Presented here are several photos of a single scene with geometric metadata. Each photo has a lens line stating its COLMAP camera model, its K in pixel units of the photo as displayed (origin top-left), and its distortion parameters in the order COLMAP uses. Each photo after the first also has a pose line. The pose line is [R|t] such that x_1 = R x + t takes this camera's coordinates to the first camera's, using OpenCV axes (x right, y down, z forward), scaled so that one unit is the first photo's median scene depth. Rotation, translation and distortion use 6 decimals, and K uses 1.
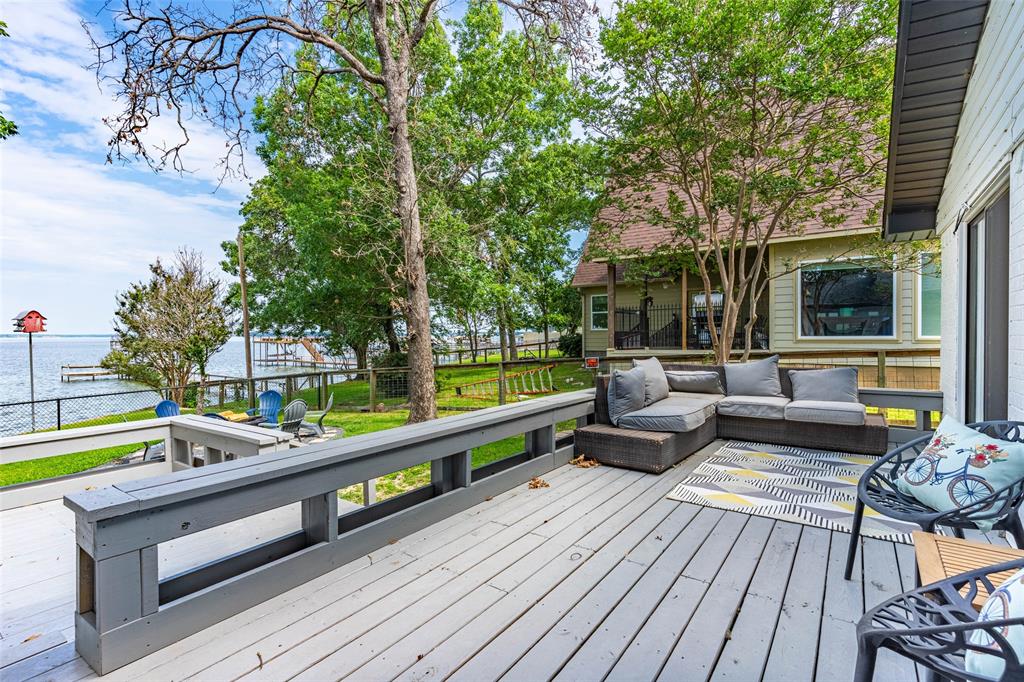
lens RADIAL K [[488.3, 0, 519.3], [0, 488.3, 341.0], [0, 0, 1]] dist [0.001430, -0.001540]
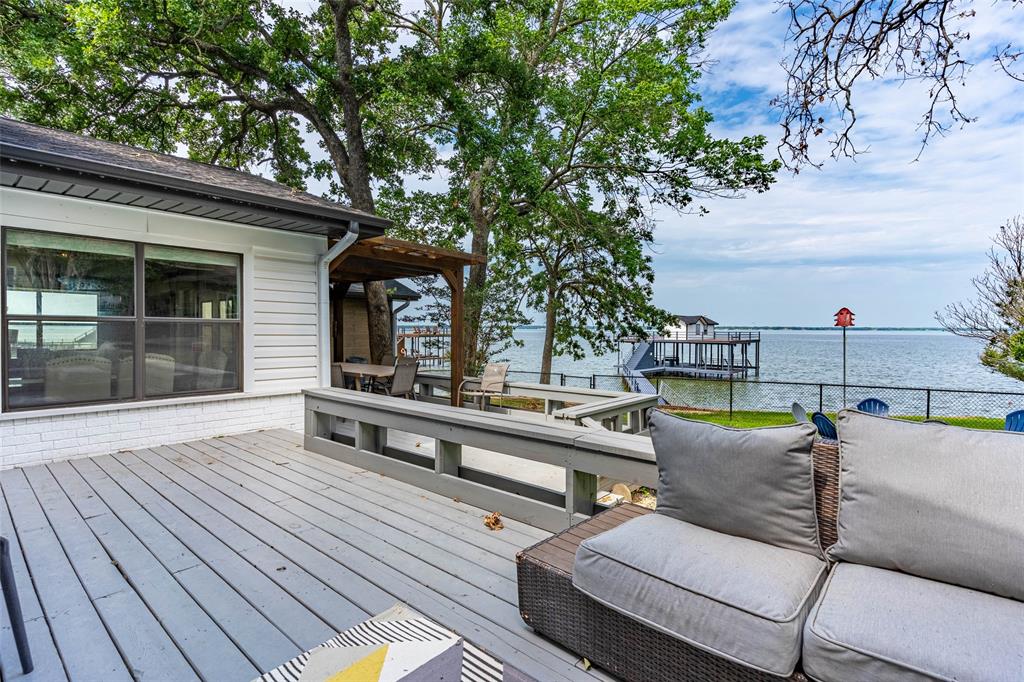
lens RADIAL K [[488.3, 0, 509.5], [0, 488.3, 340.1], [0, 0, 1]] dist [0.001430, -0.001540]
pose [[-0.109173, 0.027254, -0.993649, 0.898964], [-0.015251, 0.999460, 0.029089, -0.023369], [0.993906, 0.018330, -0.108698, 1.230375]]
